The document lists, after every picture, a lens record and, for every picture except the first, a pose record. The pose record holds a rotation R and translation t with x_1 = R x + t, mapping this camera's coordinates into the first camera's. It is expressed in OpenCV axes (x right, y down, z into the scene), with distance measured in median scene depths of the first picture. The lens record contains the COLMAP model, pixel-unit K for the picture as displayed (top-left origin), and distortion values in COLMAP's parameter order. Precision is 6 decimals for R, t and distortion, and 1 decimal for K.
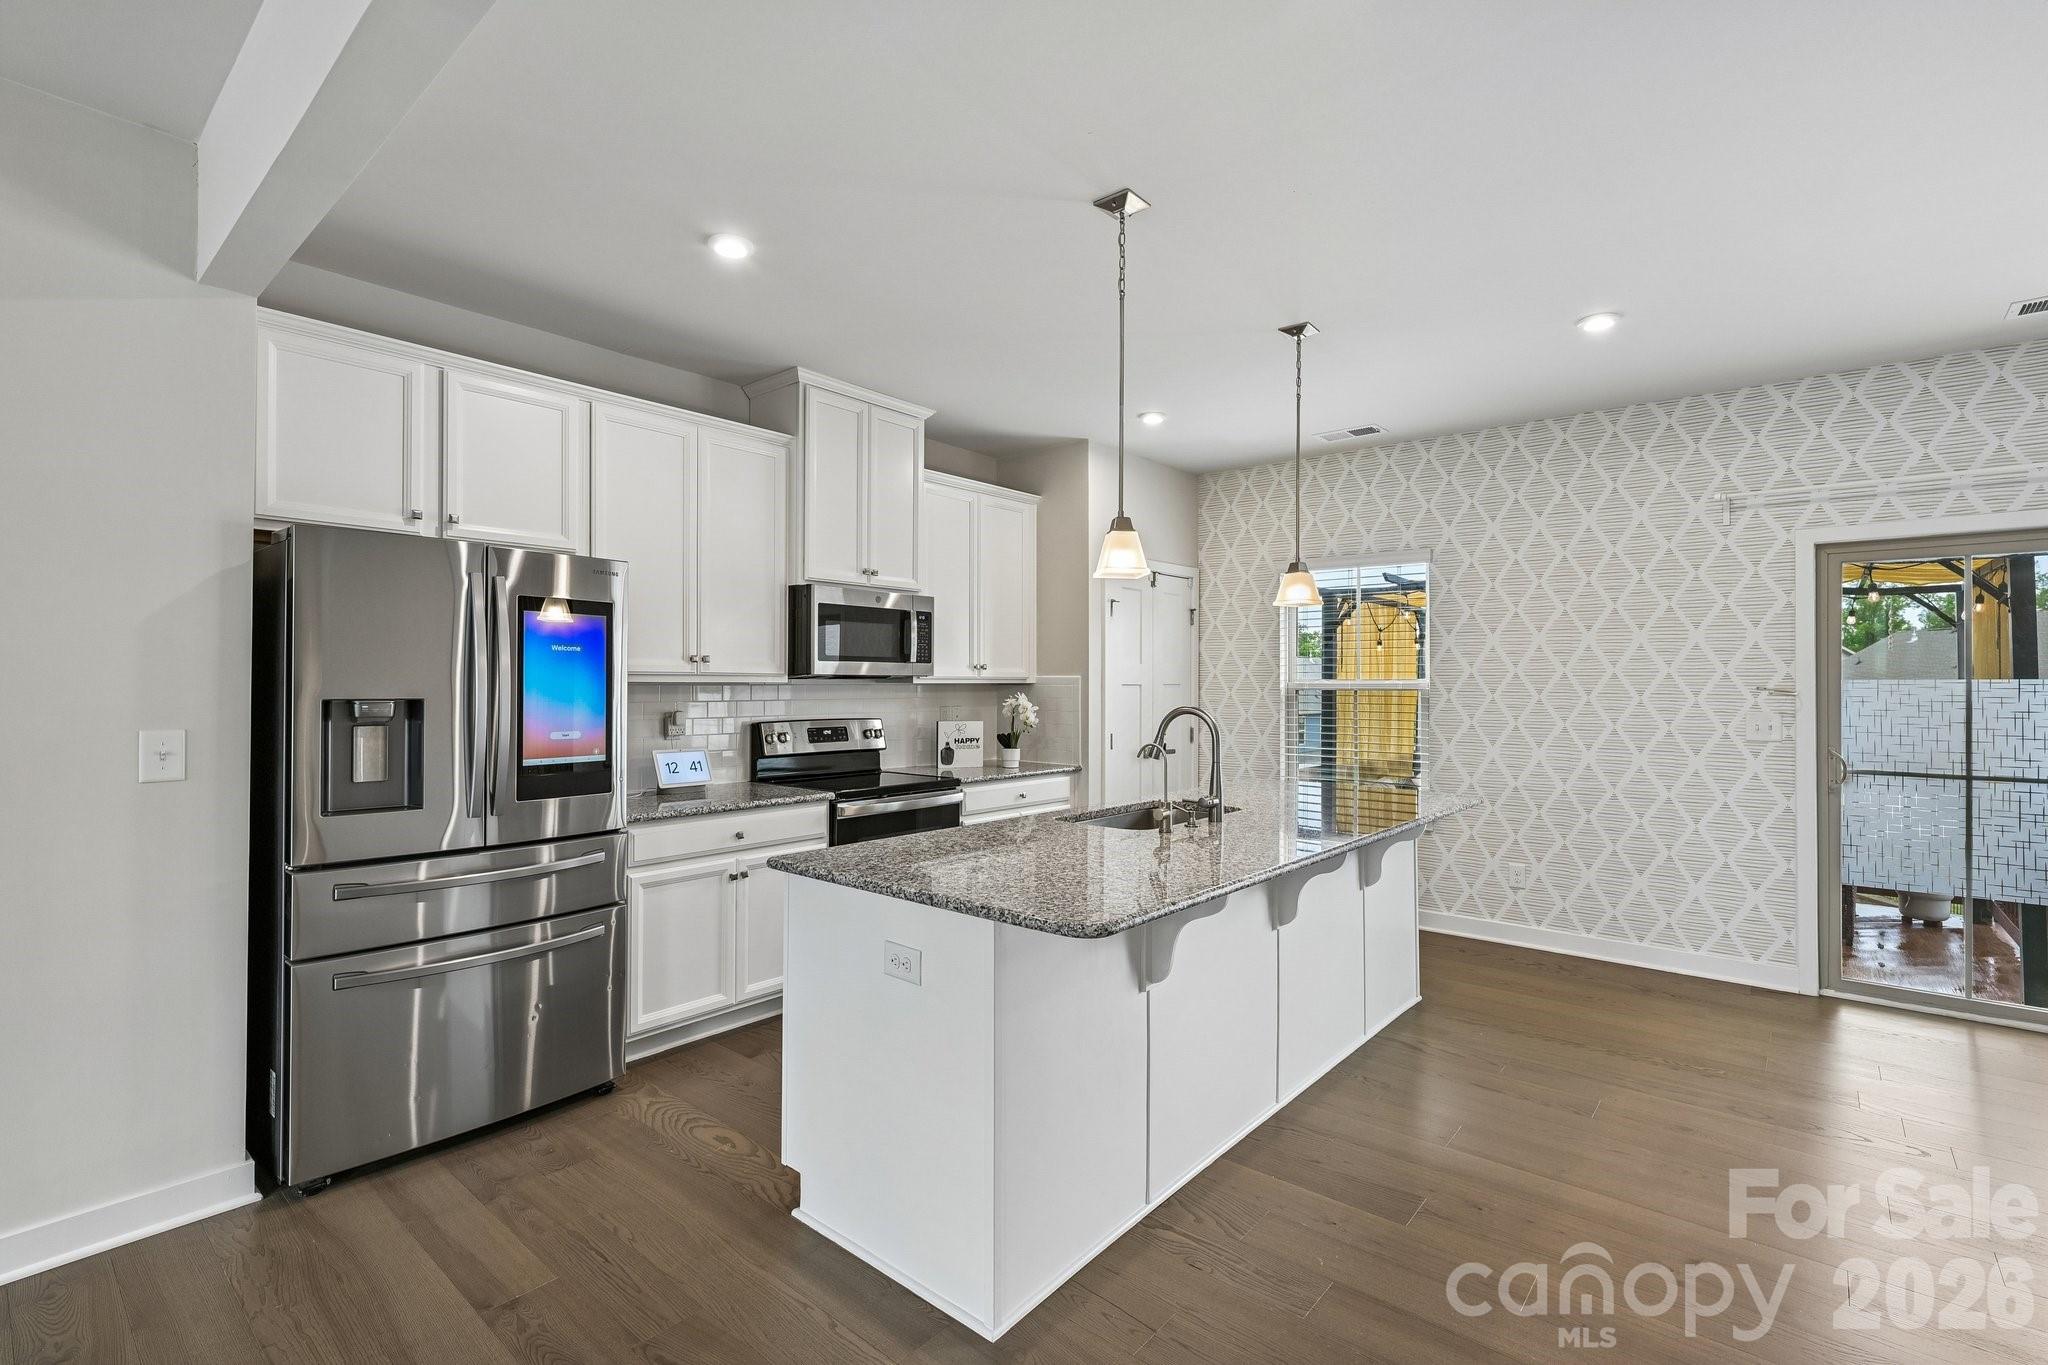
lens RADIAL K [[923.4, 0, 1021.4], [0, 923.4, 680.1], [0, 0, 1]] dist [0.000480, -0.000259]
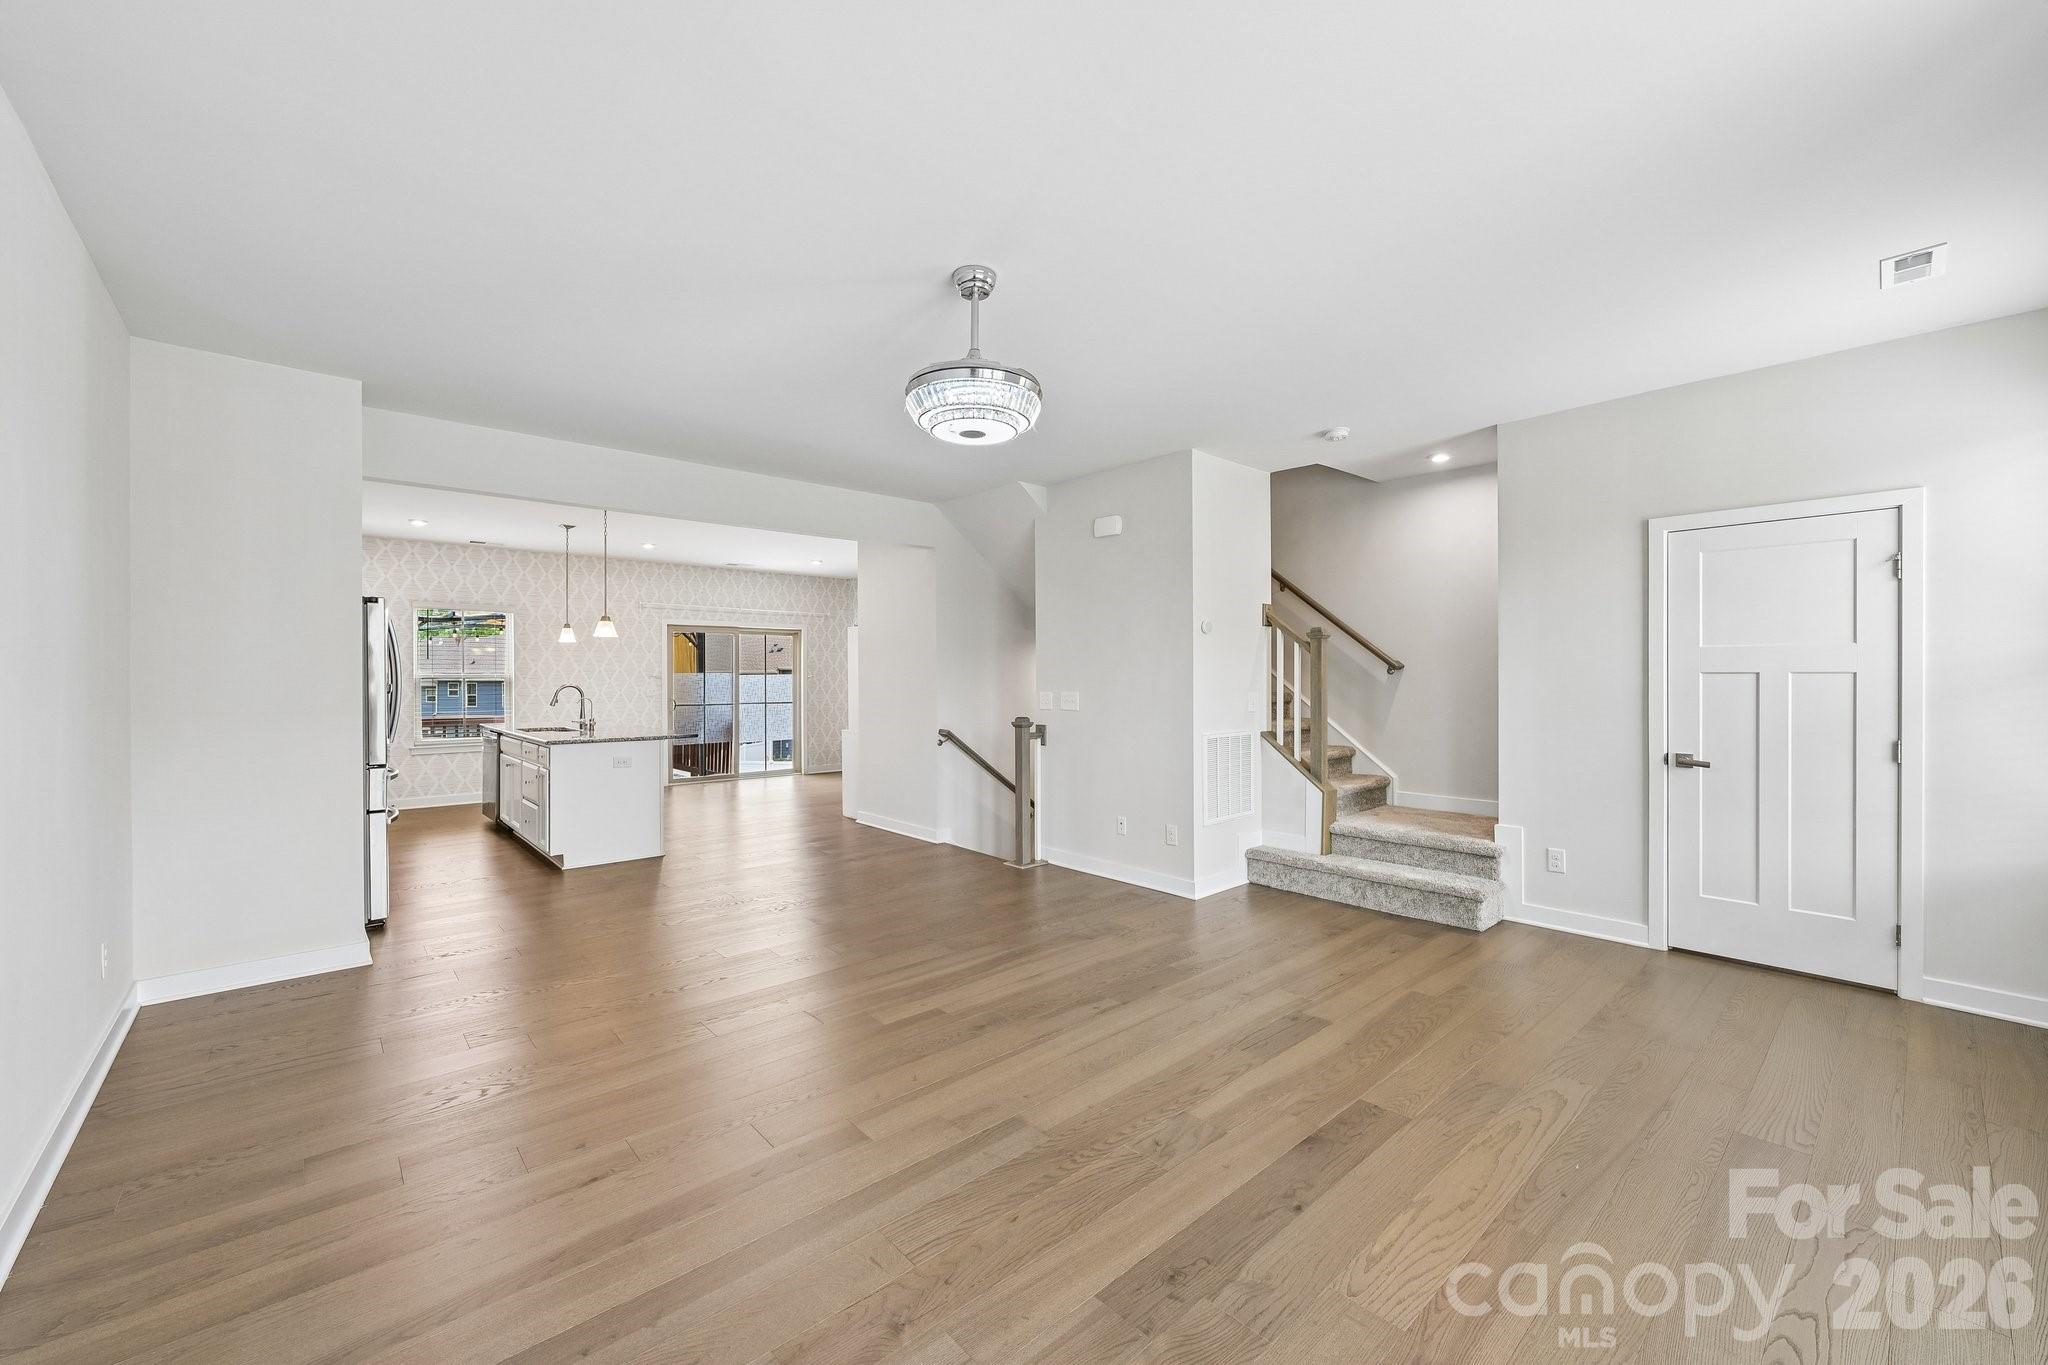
lens RADIAL K [[810.1, 0, 1020.1], [0, 810.1, 679.9], [0, 0, 1]] dist [0.000713, -0.000495]
pose [[0.128726, -0.007165, 0.991654, -1.378021], [-0.000522, 0.999973, 0.007293, 0.001264], [-0.991680, -0.001456, 0.128719, -0.357318]]
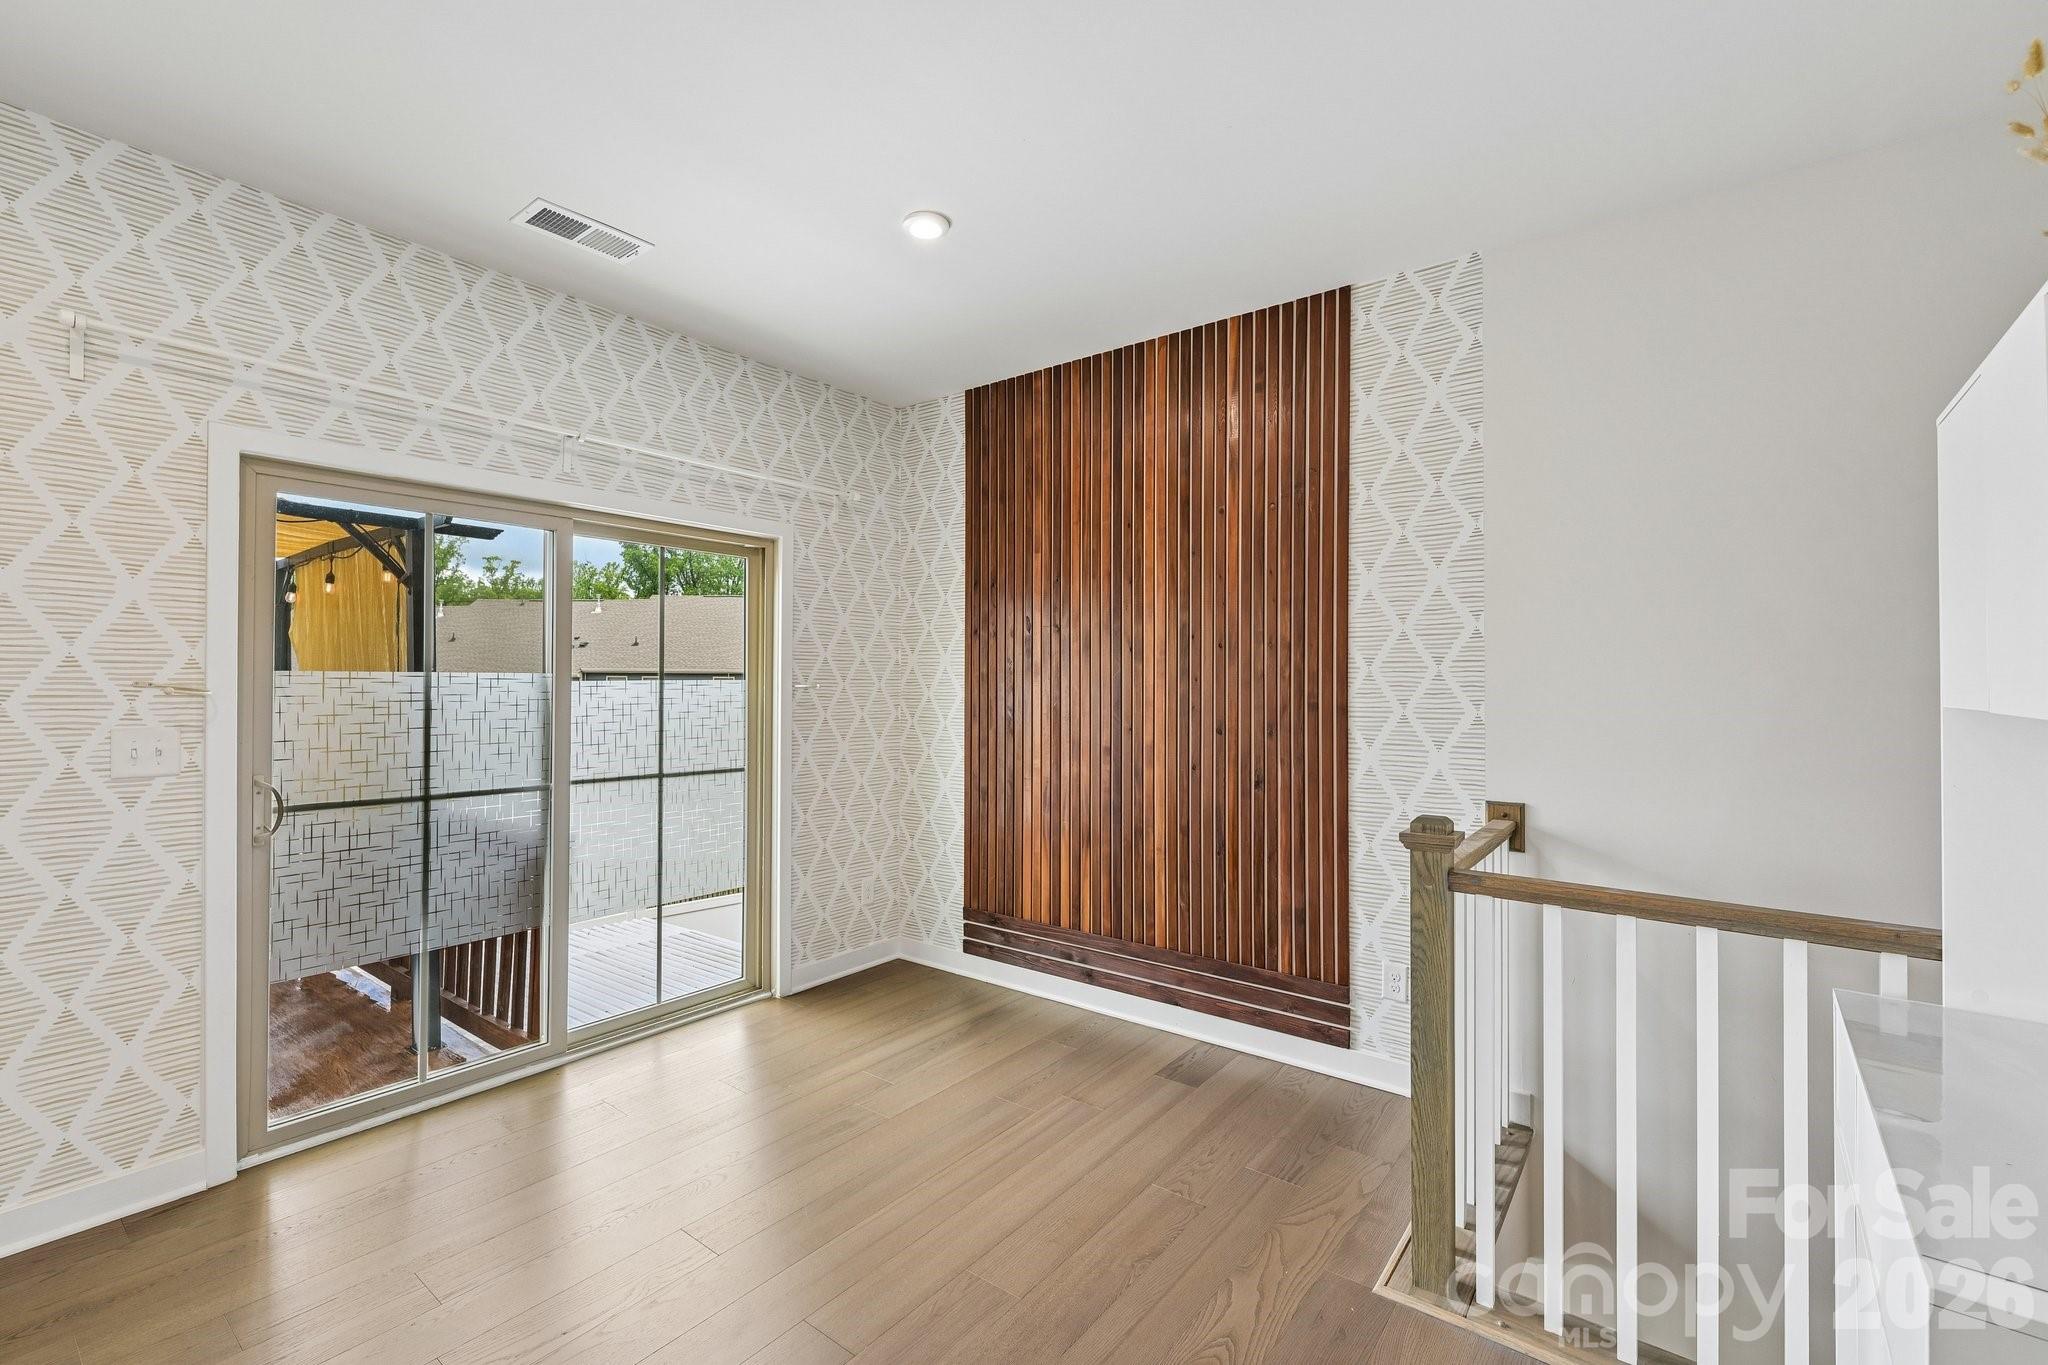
lens RADIAL K [[887.6, 0, 1019.2], [0, 887.6, 678.8], [0, 0, 1]] dist [-0.003040, 0.000564]
pose [[-0.050072, 0.002447, 0.998743, 0.228749], [-0.008276, 0.999962, -0.002865, 0.002720], [-0.998711, -0.008409, -0.050050, 0.486359]]
